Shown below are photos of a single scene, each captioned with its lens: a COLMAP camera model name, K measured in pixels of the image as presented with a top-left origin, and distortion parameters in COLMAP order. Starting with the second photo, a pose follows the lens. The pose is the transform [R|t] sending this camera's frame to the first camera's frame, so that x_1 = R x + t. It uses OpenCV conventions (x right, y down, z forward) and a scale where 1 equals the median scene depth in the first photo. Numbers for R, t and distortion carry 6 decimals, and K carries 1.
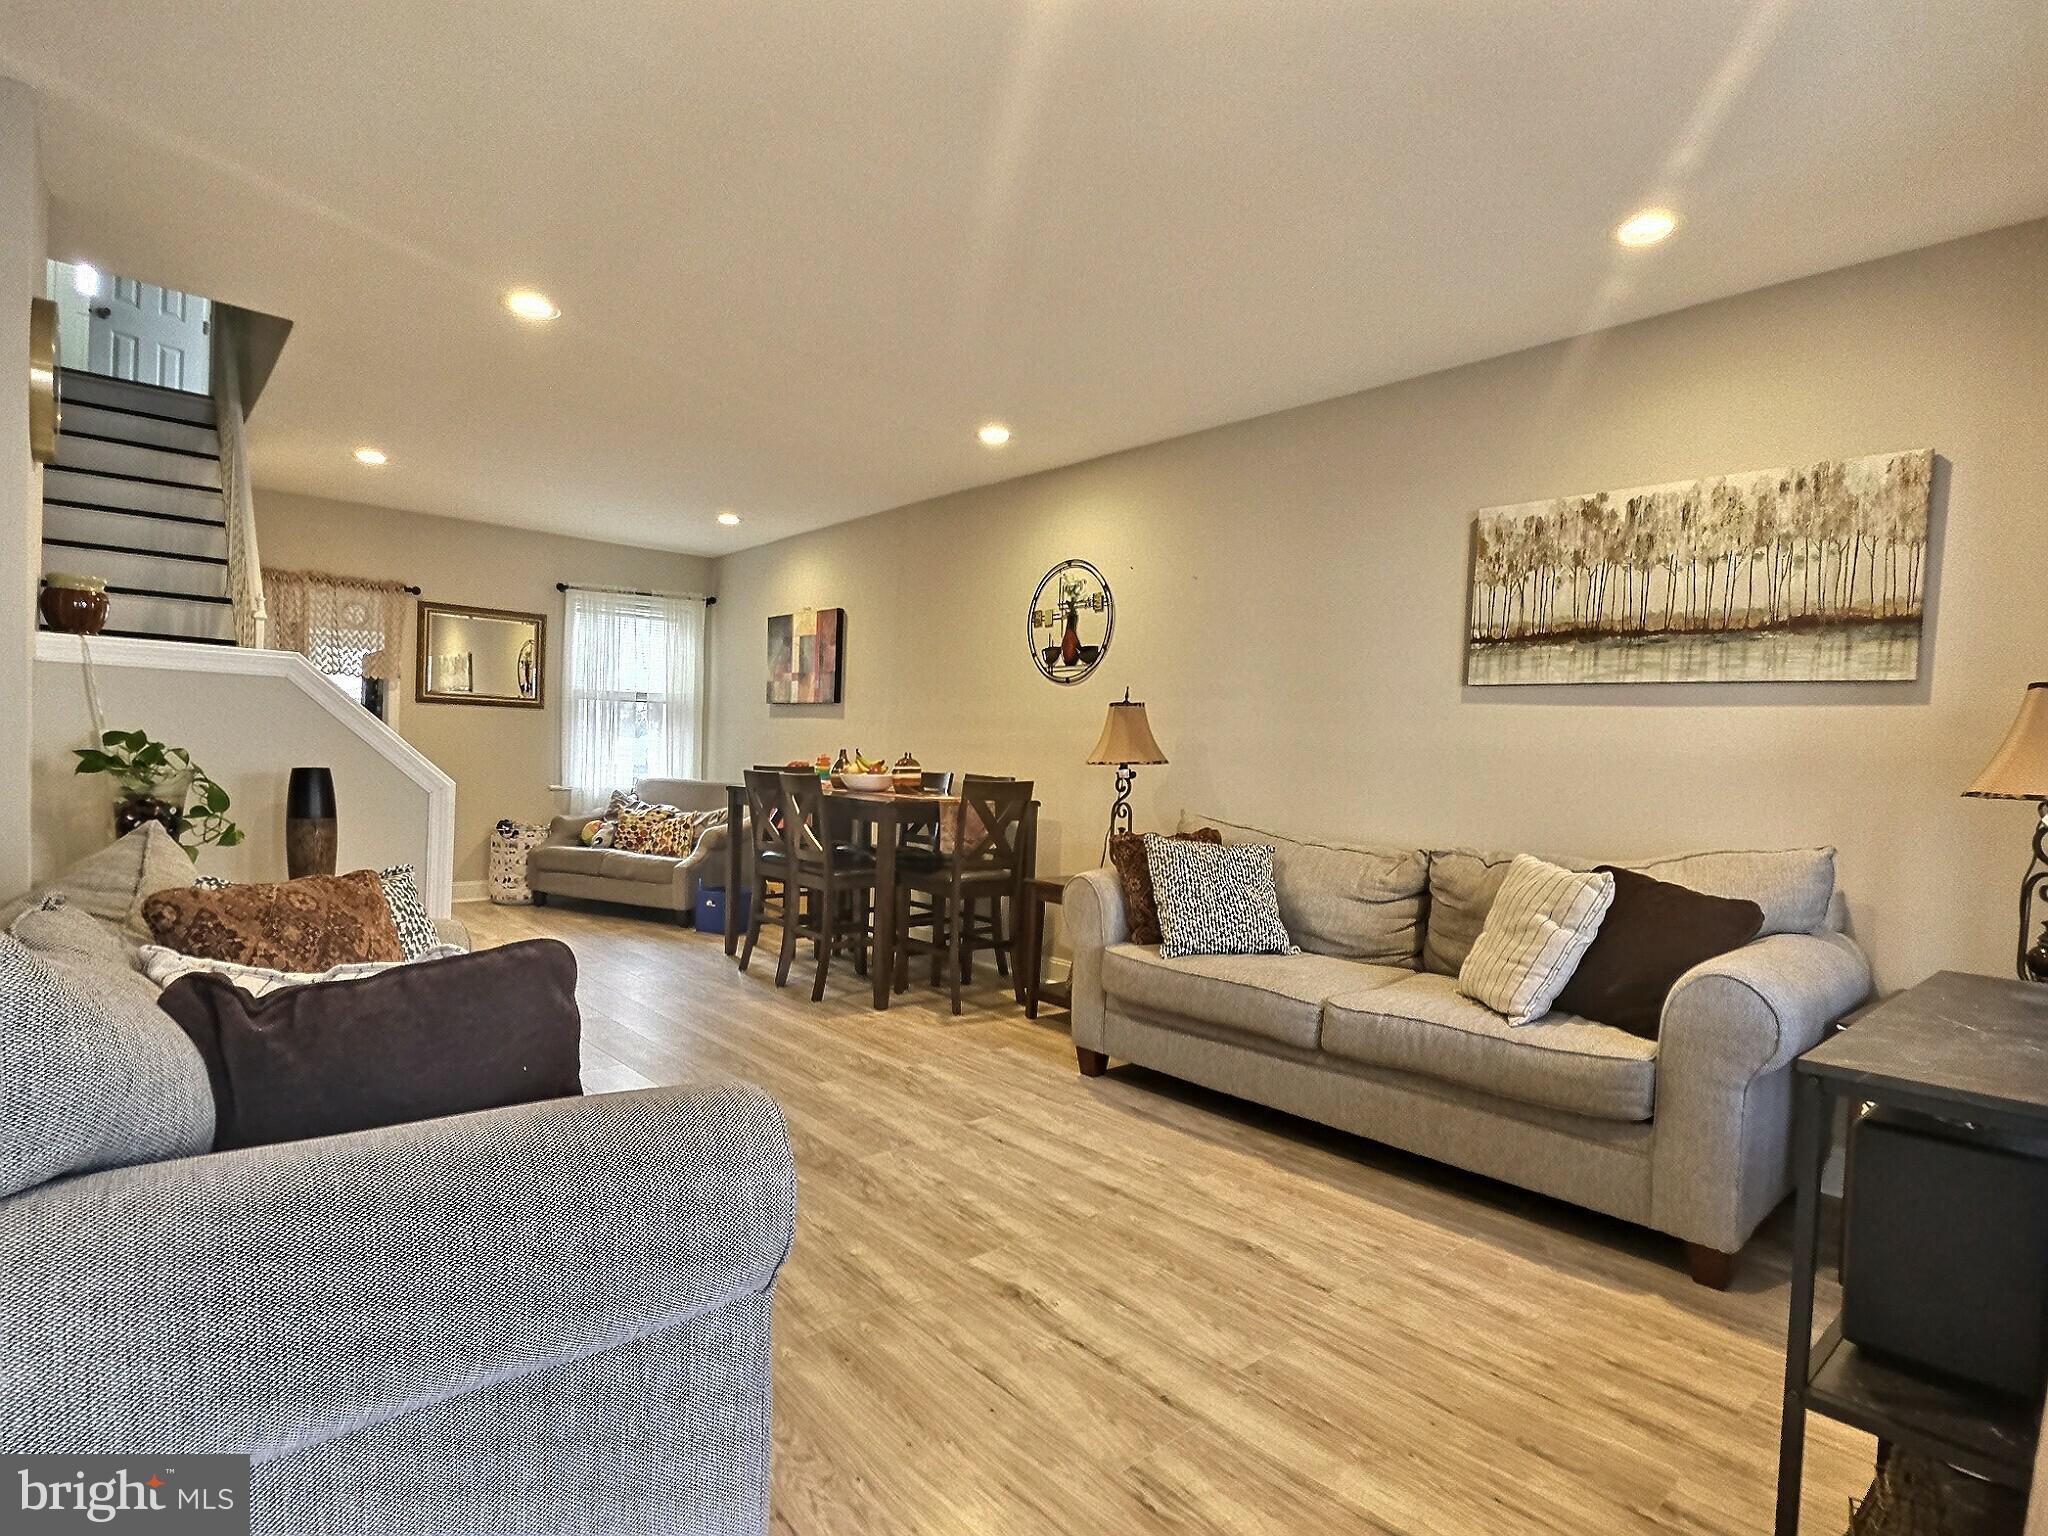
lens RADIAL K [[1068.6, 0, 1009.8], [0, 1068.6, 773.9], [0, 0, 1]] dist [-0.000443, -0.007426]
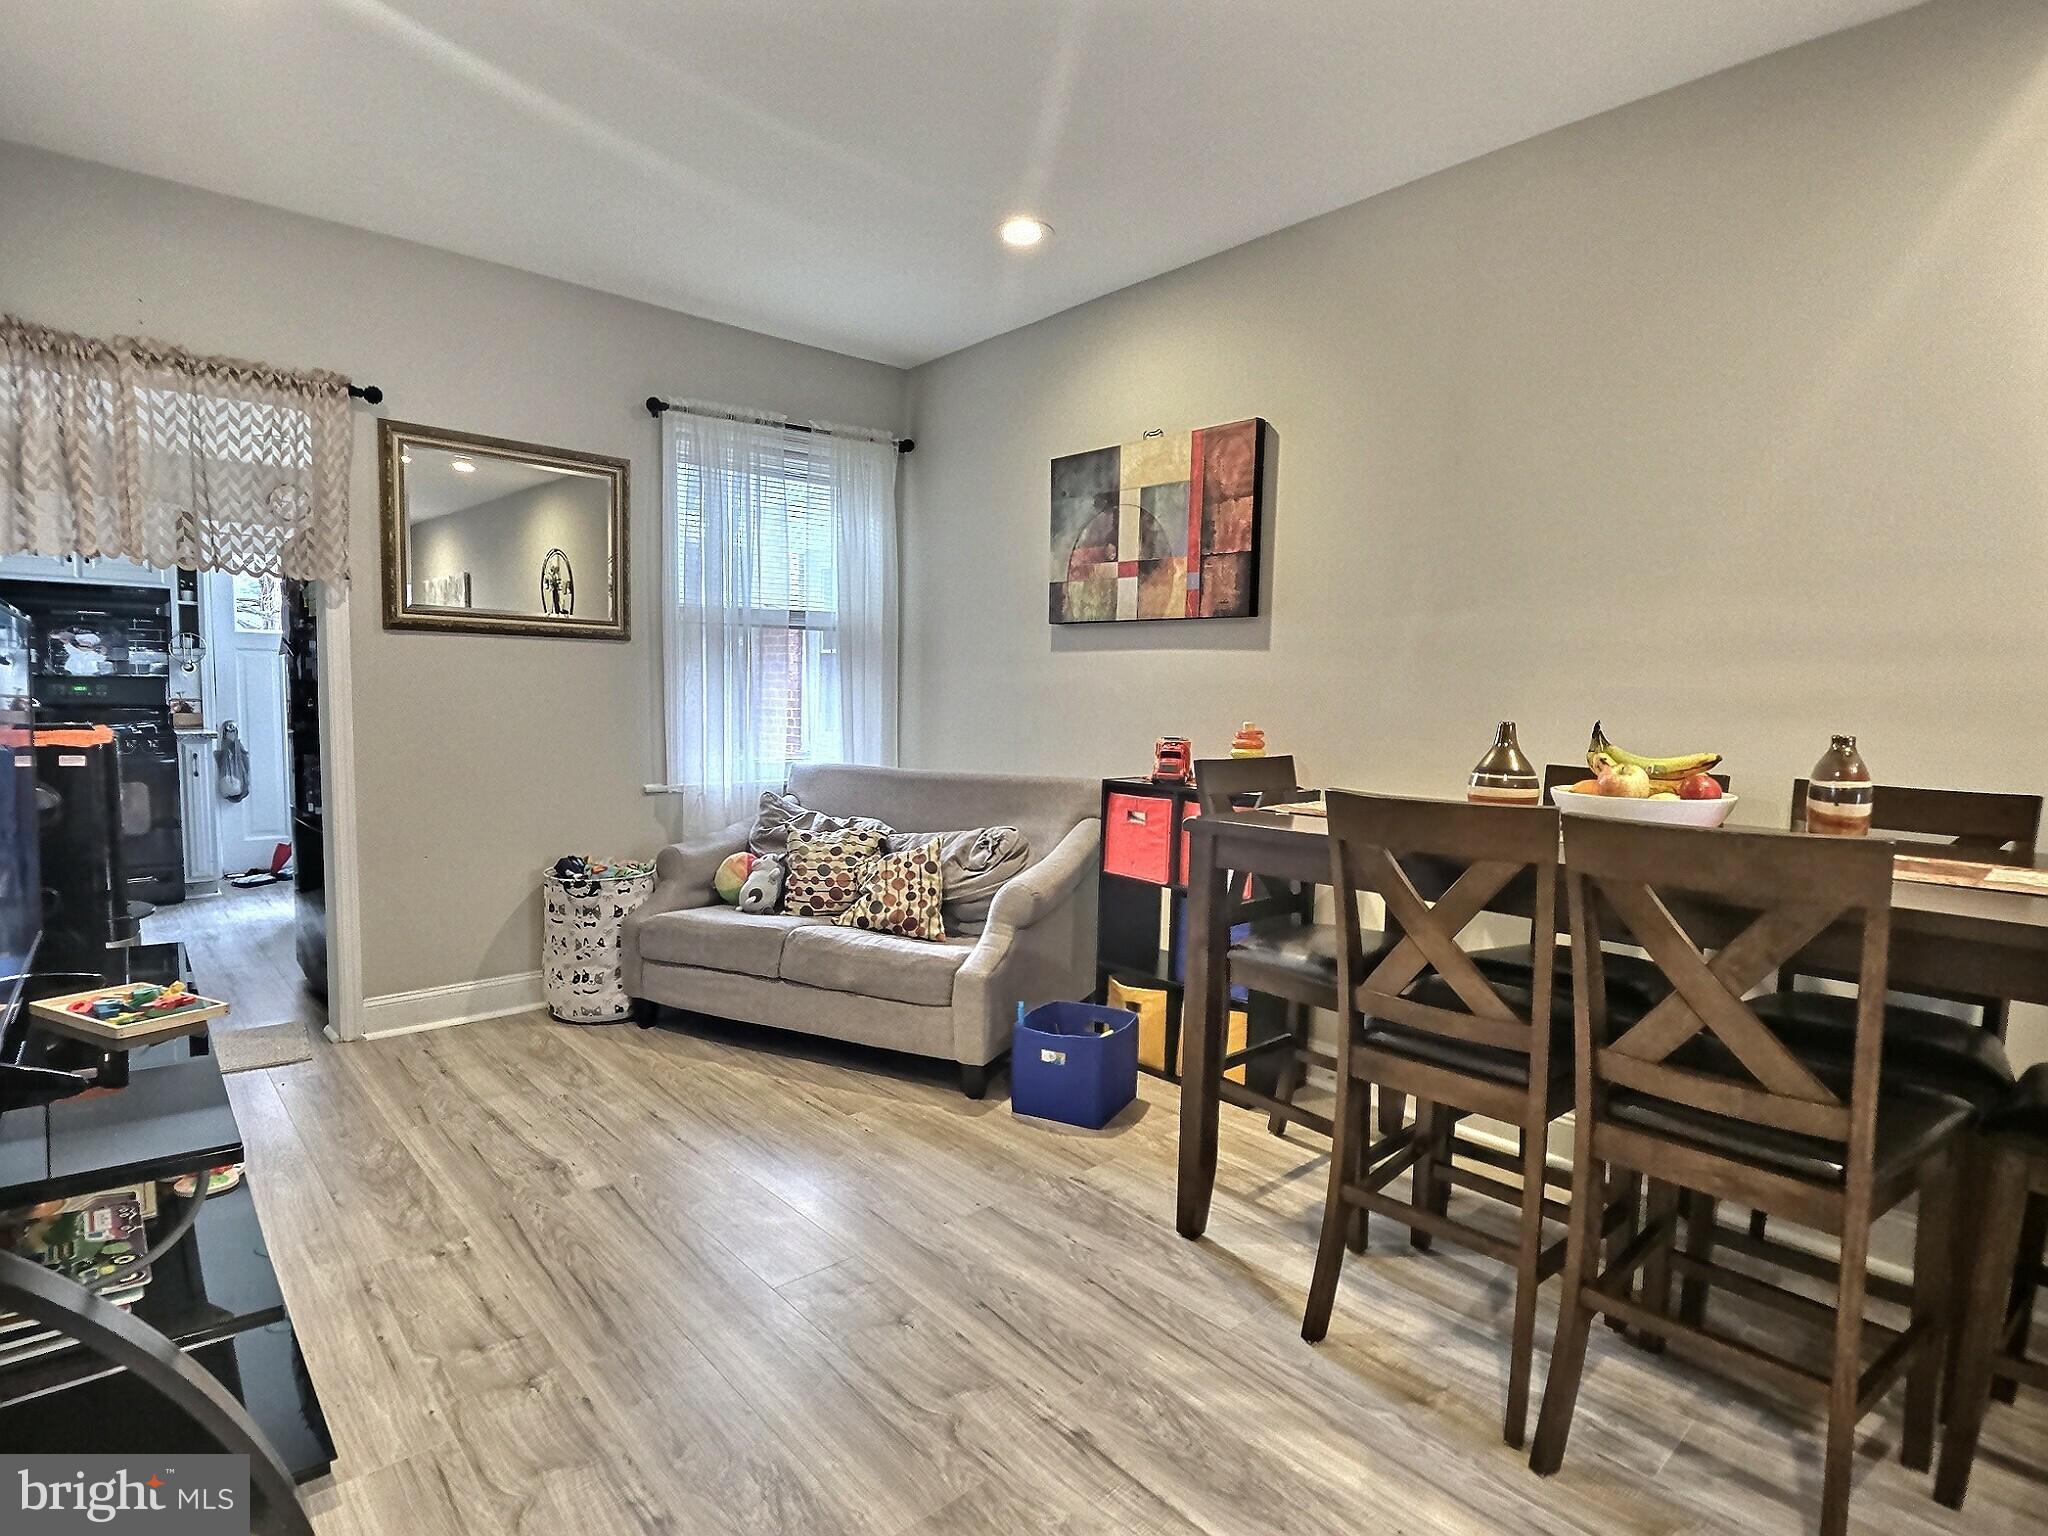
lens RADIAL K [[1068.6, 0, 1009.8], [0, 1068.6, 773.9], [0, 0, 1]] dist [-0.000443, -0.007426]
pose [[0.999777, -0.017574, 0.011744, -0.271863], [0.016886, 0.998268, 0.056347, -0.023718], [-0.012714, -0.056136, 0.998342, 0.495809]]
